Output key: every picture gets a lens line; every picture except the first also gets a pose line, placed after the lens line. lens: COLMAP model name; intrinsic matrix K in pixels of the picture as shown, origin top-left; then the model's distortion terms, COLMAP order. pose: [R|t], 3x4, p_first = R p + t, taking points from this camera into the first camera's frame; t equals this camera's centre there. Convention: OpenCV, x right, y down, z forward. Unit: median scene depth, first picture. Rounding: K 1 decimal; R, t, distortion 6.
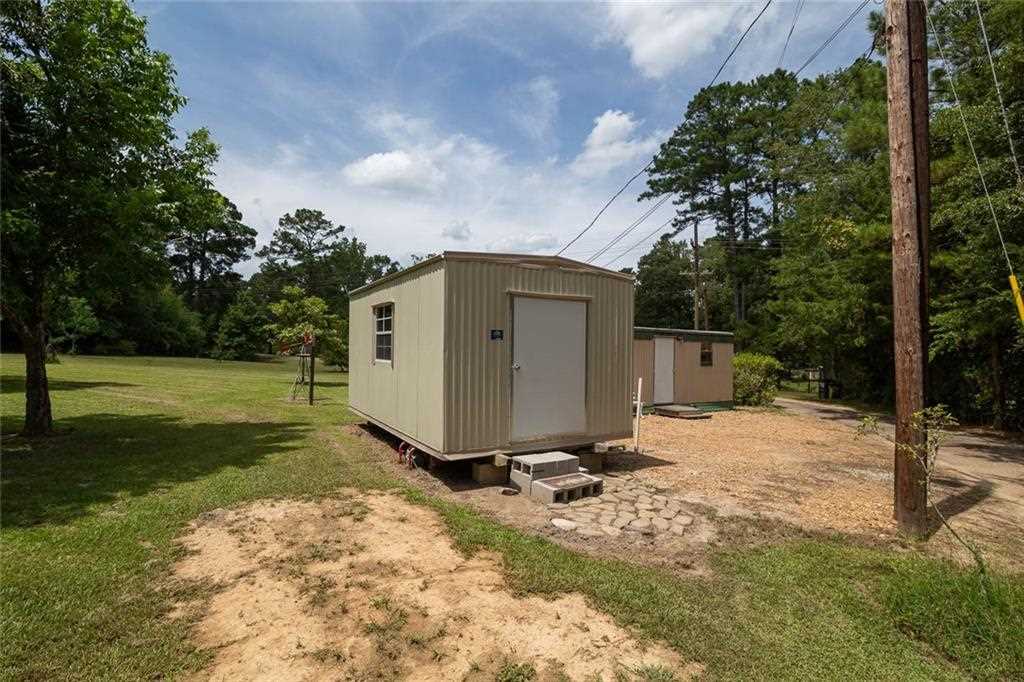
lens RADIAL K [[502.4, 0, 497.2], [0, 502.4, 344.3], [0, 0, 1]] dist [0.000367, -0.000061]
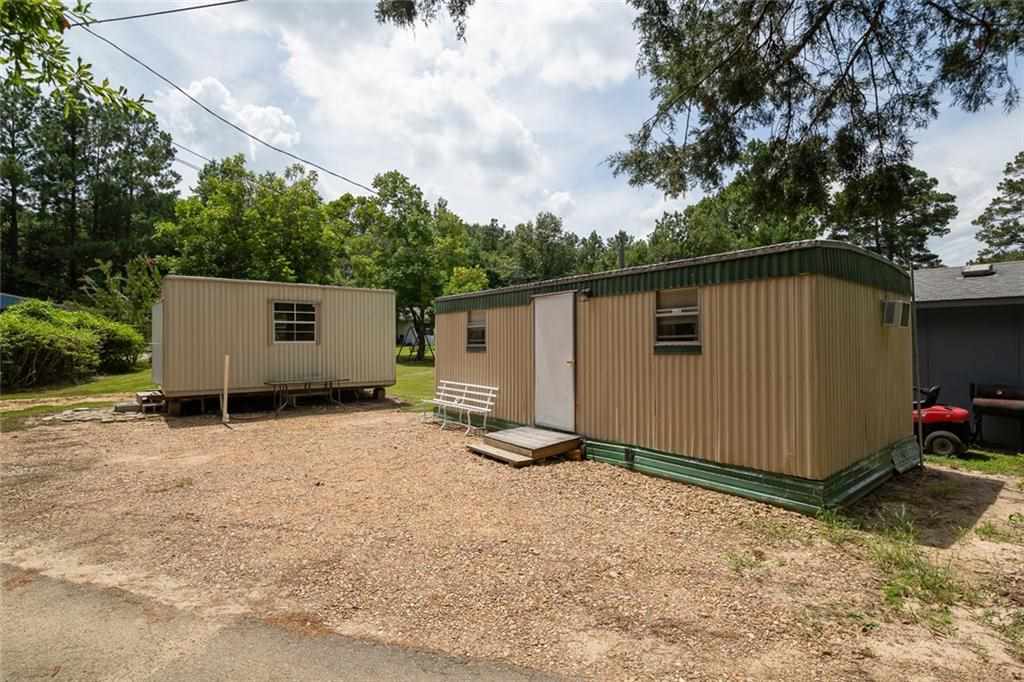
lens RADIAL K [[502.4, 0, 497.2], [0, 502.4, 344.3], [0, 0, 1]] dist [0.000367, -0.000061]
pose [[0.074102, -0.025197, -0.996932, 0.313634], [0.011854, 0.999632, -0.024384, 0.017686], [0.997180, -0.010011, 0.074374, 0.344297]]
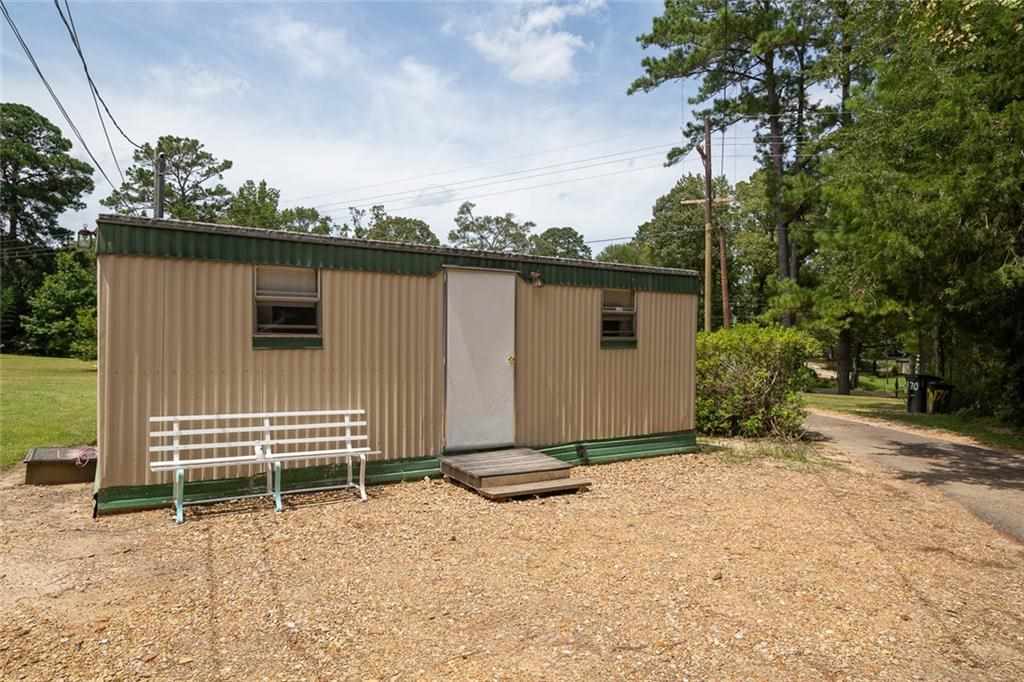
lens RADIAL K [[619.3, 0, 513.3], [0, 619.3, 361.9], [0, 0, 1]] dist [0.005353, 0.000738]
pose [[0.999891, -0.011576, -0.009142, 0.137303], [0.011976, 0.998918, 0.044937, 0.012632], [0.008611, -0.045041, 0.998948, 0.205174]]
